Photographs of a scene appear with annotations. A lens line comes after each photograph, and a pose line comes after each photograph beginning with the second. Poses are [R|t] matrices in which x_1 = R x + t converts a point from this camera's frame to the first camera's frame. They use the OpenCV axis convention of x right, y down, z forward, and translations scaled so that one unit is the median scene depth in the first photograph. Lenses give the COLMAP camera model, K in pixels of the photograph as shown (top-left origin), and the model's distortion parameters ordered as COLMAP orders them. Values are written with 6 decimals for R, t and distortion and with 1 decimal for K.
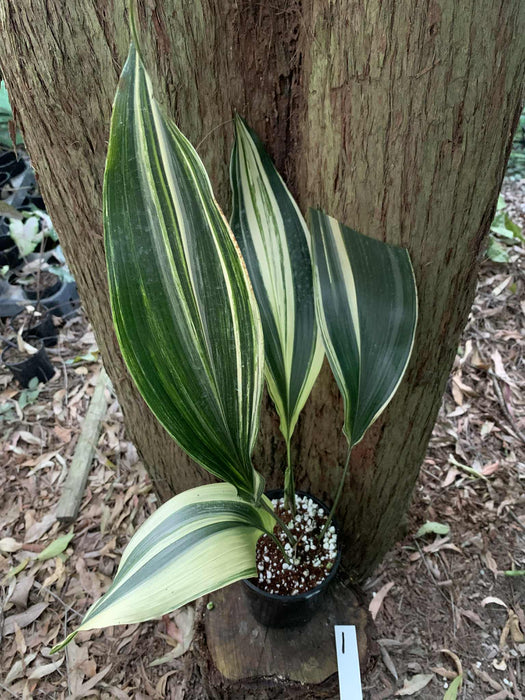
lens RADIAL K [[517.7, 0, 267.3], [0, 517.7, 349.0], [0, 0, 1]] dist [-0.016485, 0.006109]
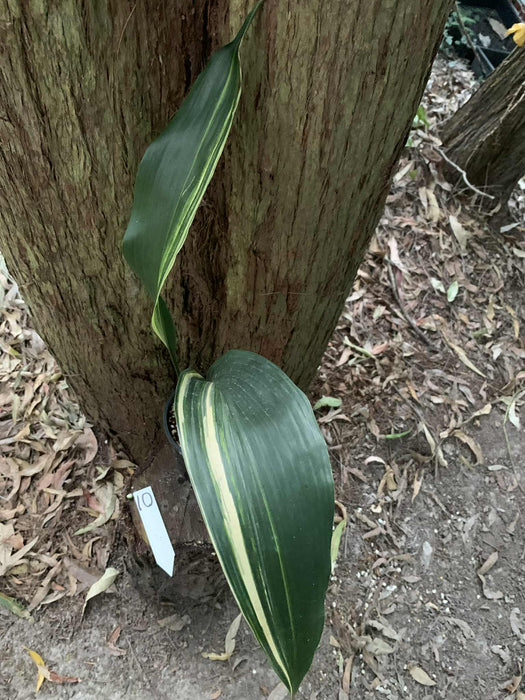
lens RADIAL K [[514.1, 0, 259.8], [0, 514.1, 346.0], [0, 0, 1]] dist [-0.004664, -0.007464]
pose [[0.984455, -0.025851, 0.173723, -0.017181], [-0.017912, 0.969173, 0.245728, -0.045692], [-0.174720, -0.245020, 0.953645, -0.013700]]
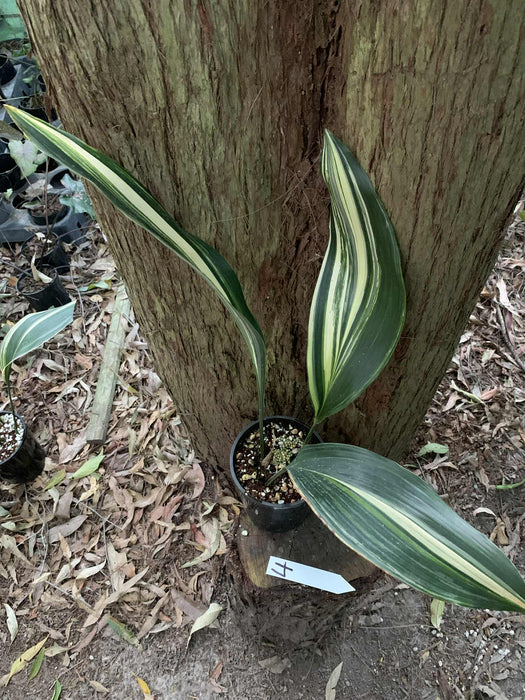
lens RADIAL K [[510.7, 0, 272.5], [0, 510.7, 351.9], [0, 0, 1]] dist [-0.002143, -0.005870]
pose [[0.999930, -0.005896, 0.010232, -0.031442], [0.003889, 0.982519, 0.186122, -0.059046], [-0.011151, -0.186069, 0.982473, -0.026148]]
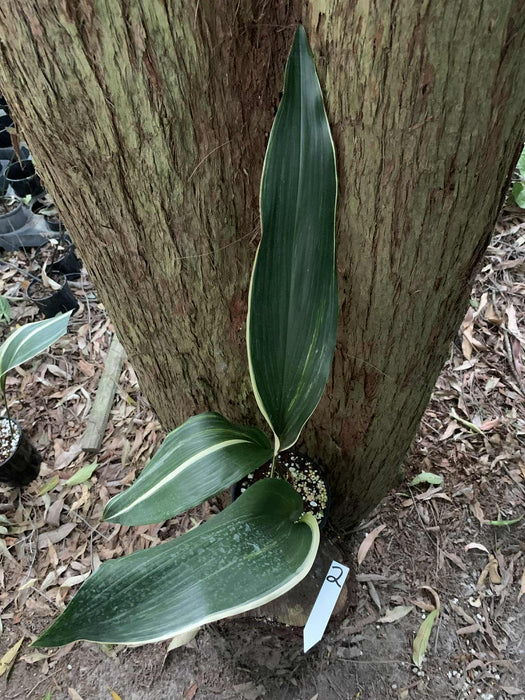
lens RADIAL K [[512.5, 0, 266.2], [0, 512.5, 349.5], [0, 0, 1]] dist [-0.004644, -0.003897]
pose [[0.998049, 0.041275, -0.046837, 0.026882], [-0.032445, 0.983910, 0.175694, -0.091823], [0.053335, -0.173832, 0.983330, -0.015736]]
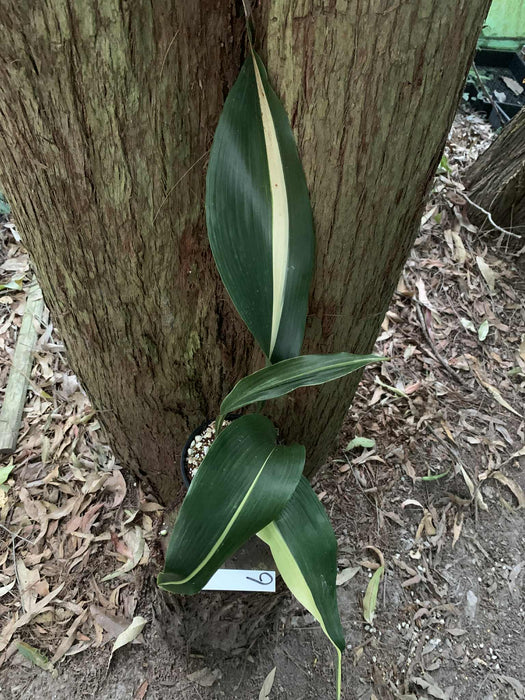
lens RADIAL K [[512.5, 0, 266.2], [0, 512.5, 349.5], [0, 0, 1]] dist [-0.004644, -0.003897]
pose [[0.989707, -0.021167, 0.141533, -0.028497], [-0.000122, 0.988876, 0.148742, -0.011620], [-0.143107, -0.147229, 0.978695, -0.009189]]
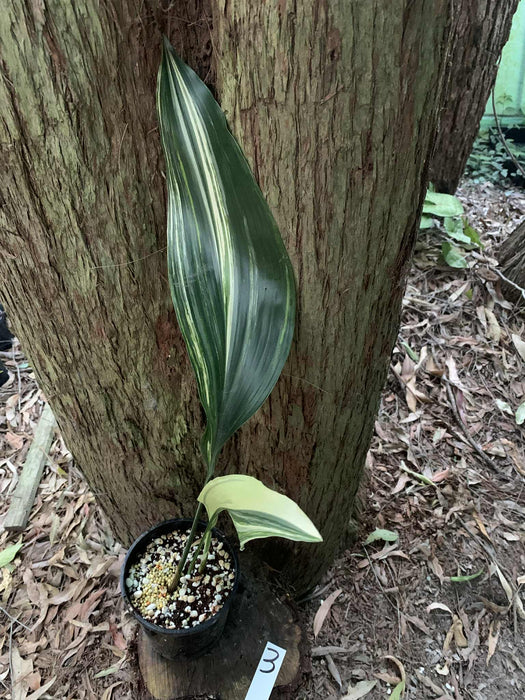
lens RADIAL K [[515.6, 0, 261.8], [0, 515.6, 358.1], [0, 0, 1]] dist [-0.009944, 0.001782]
pose [[0.999281, 0.003002, 0.037786, 0.047476], [-0.003982, 0.999657, 0.025900, -0.025138], [-0.037696, -0.026032, 0.998950, 0.010810]]
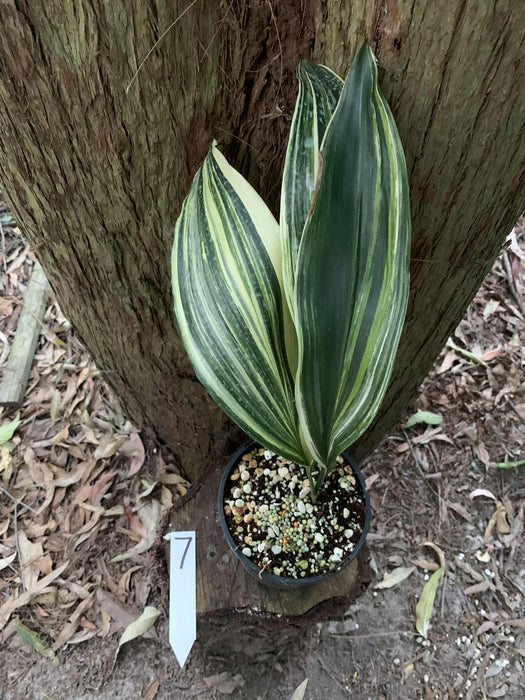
lens RADIAL K [[527.3, 0, 271.4], [0, 527.3, 348.2], [0, 0, 1]] dist [-0.009563, -0.000846]
pose [[0.998253, 0.011693, 0.057918, -0.002174], [-0.025981, 0.967240, 0.252530, 0.002329], [-0.053068, -0.253593, 0.965854, 0.154499]]
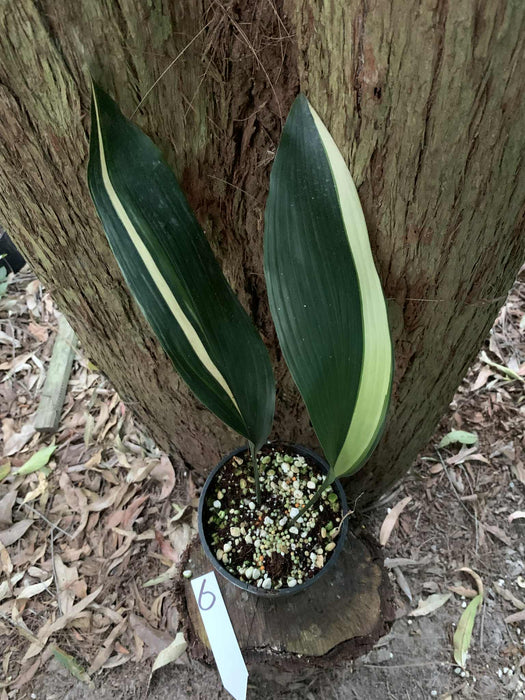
lens RADIAL K [[527.3, 0, 271.8], [0, 527.3, 349.8], [0, 0, 1]] dist [-0.007797, -0.001786]
pose [[0.999644, -0.016502, -0.020944, 0.025743], [0.021122, 0.969464, 0.244320, -0.022203], [0.016273, -0.244676, 0.969468, 0.166267]]
